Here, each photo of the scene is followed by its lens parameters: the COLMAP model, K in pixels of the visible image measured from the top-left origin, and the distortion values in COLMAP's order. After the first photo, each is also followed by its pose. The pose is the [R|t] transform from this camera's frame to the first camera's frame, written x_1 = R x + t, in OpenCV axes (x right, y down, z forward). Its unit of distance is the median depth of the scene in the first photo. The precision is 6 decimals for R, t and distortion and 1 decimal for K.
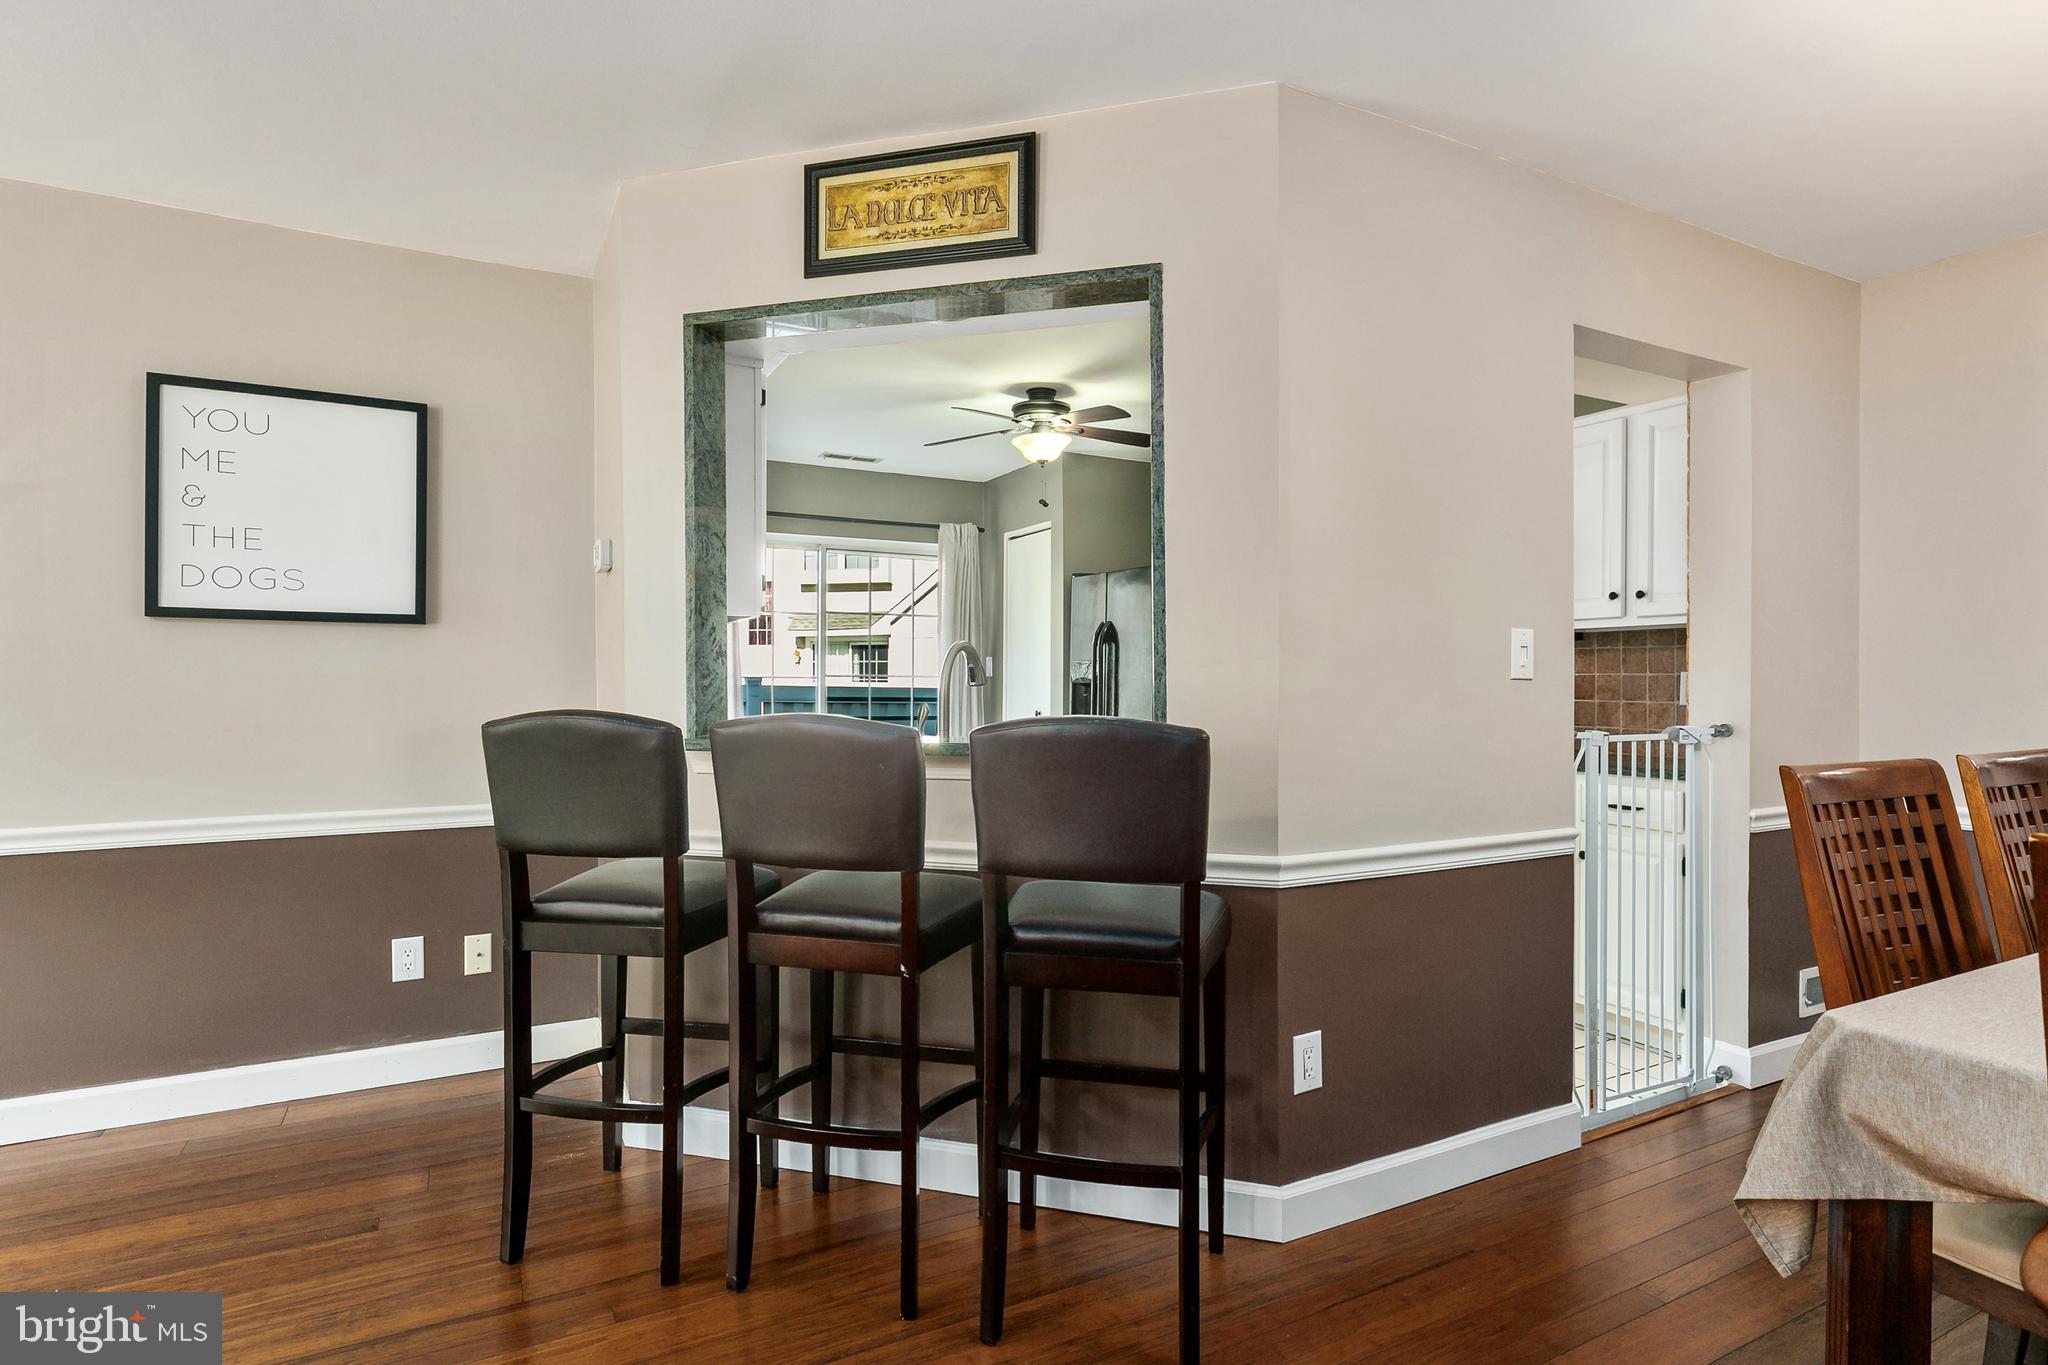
lens RADIAL K [[1043.9, 0, 1032.4], [0, 1043.9, 676.9], [0, 0, 1]] dist [0.003126, -0.000756]
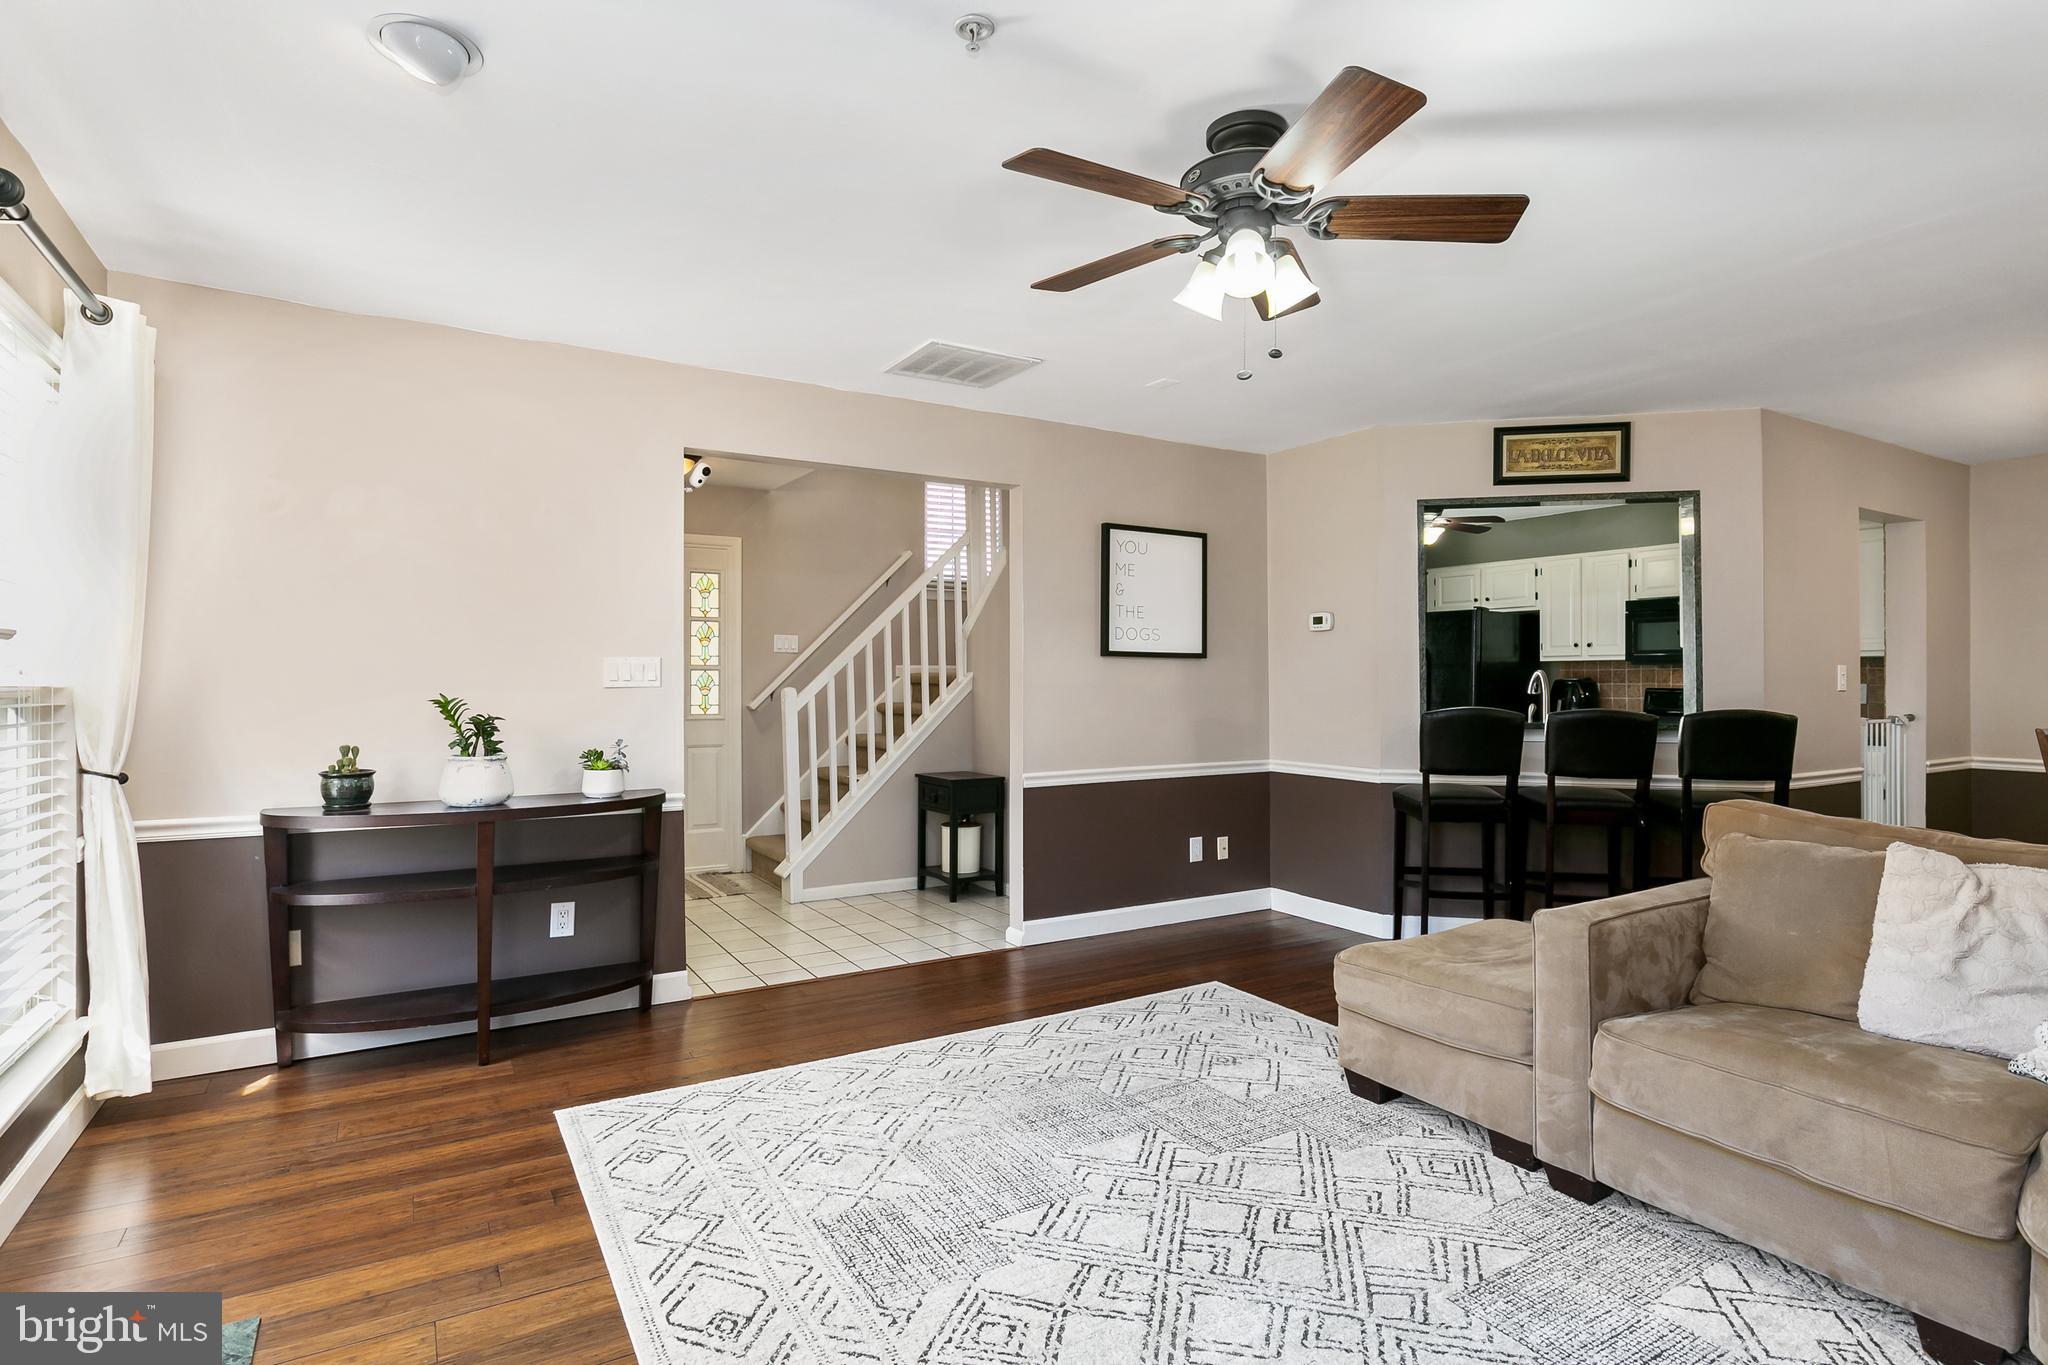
lens RADIAL K [[1043.9, 0, 1032.1], [0, 1043.9, 679.4], [0, 0, 1]] dist [0.003126, -0.000756]
pose [[0.998345, 0.000038, 0.057512, -1.190873], [-0.000231, 0.999994, 0.003346, -0.026106], [-0.057511, -0.003354, 0.998339, -0.898895]]
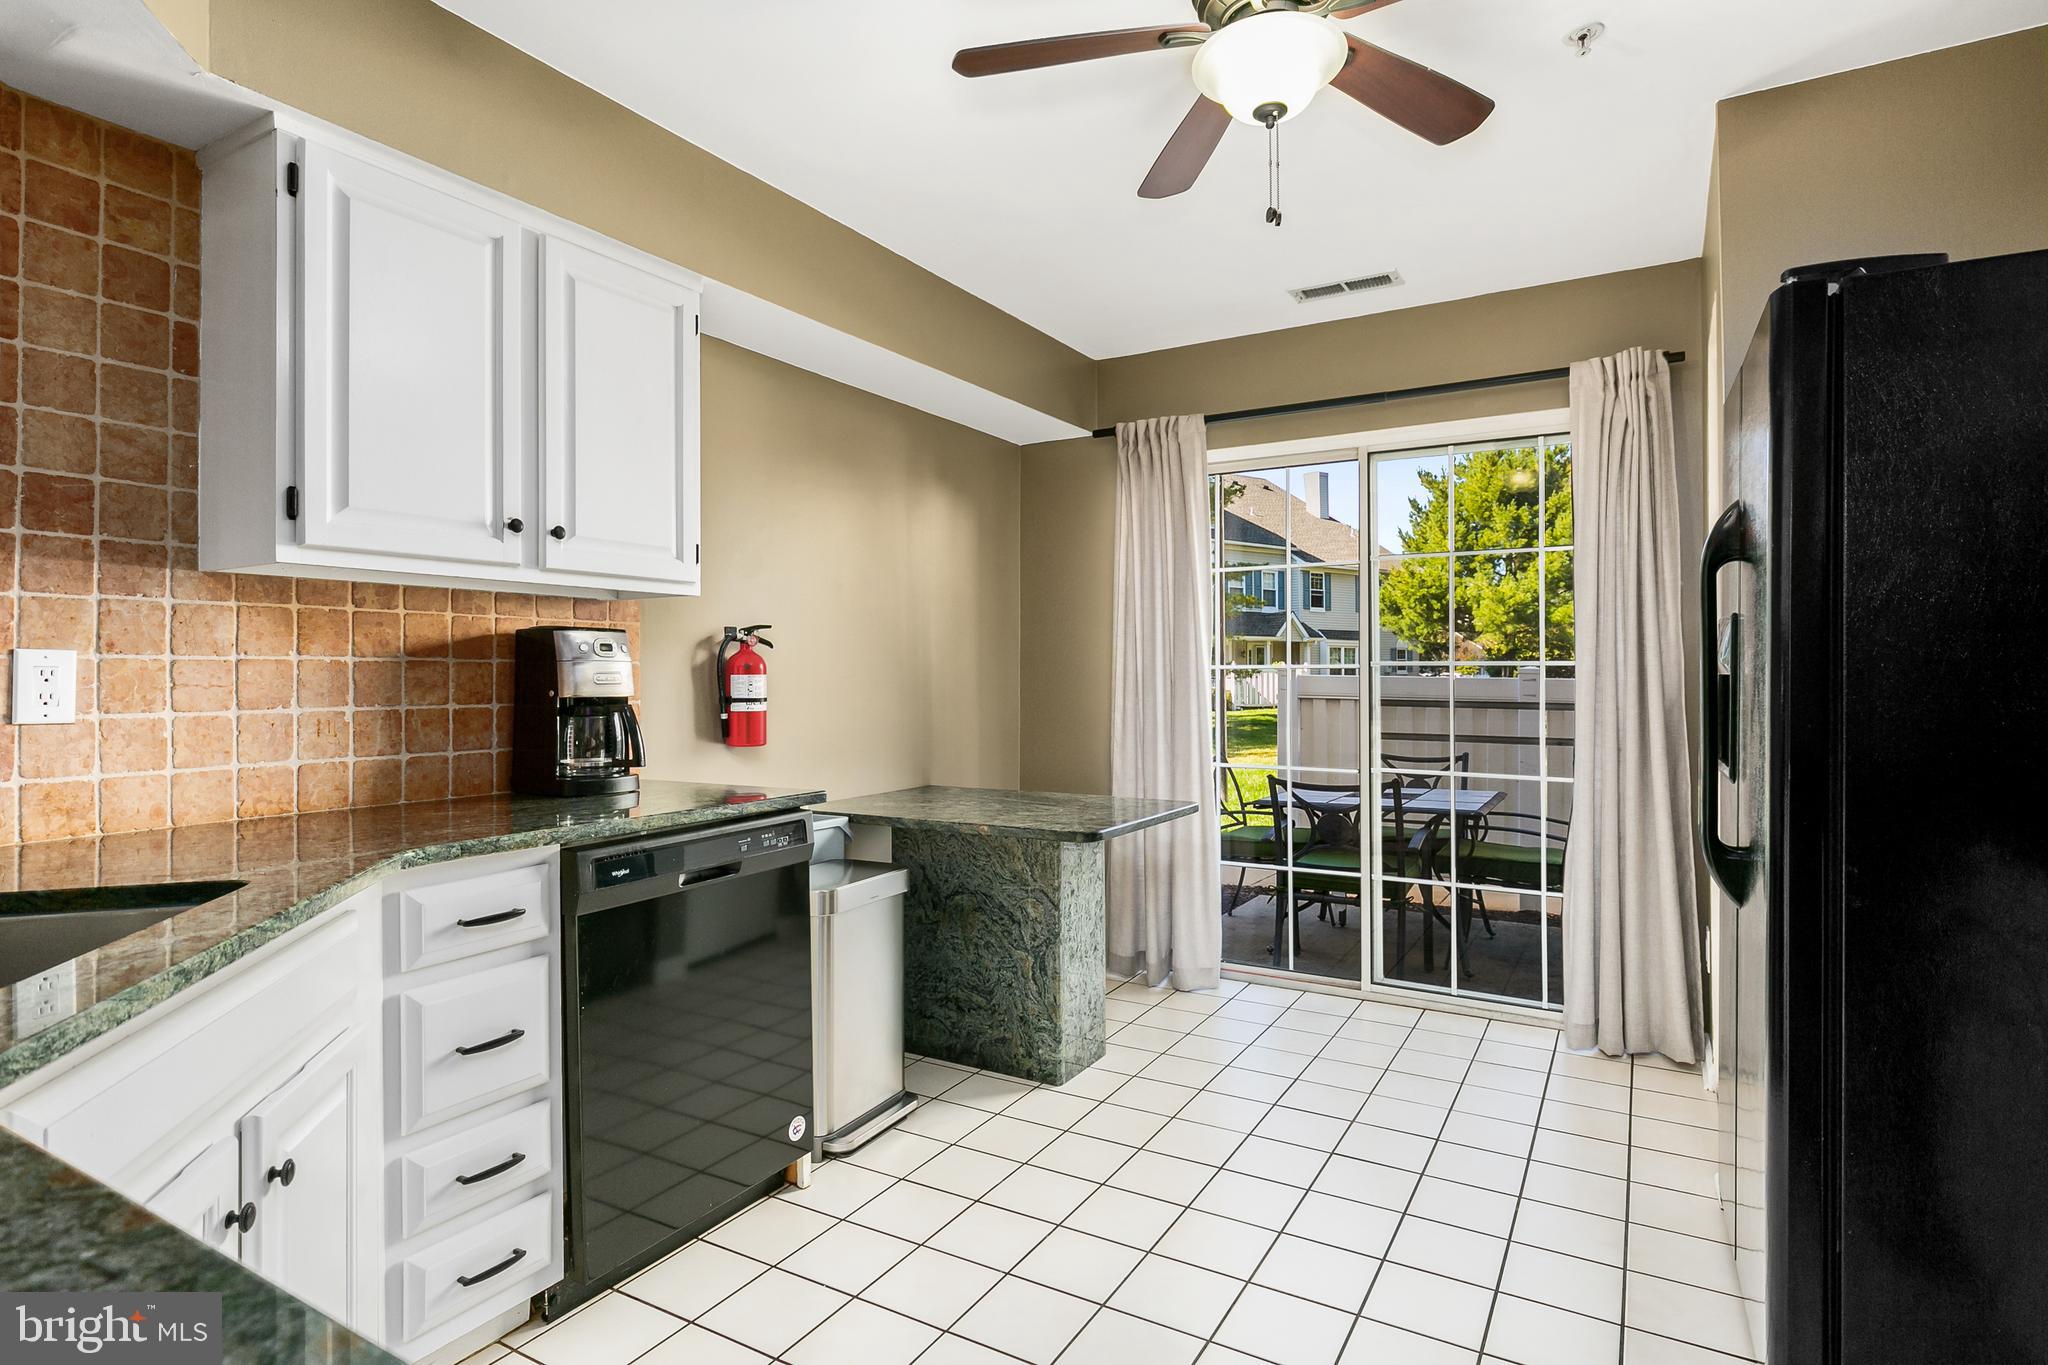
lens RADIAL K [[1043.9, 0, 1035.6], [0, 1043.9, 670.6], [0, 0, 1]] dist [0.003126, -0.000756]
pose [[0.516955, -0.001831, -0.856011, 0.557133], [0.004554, 0.999989, 0.000611, 0.004675], [0.856001, -0.004214, 0.516957, 1.325750]]
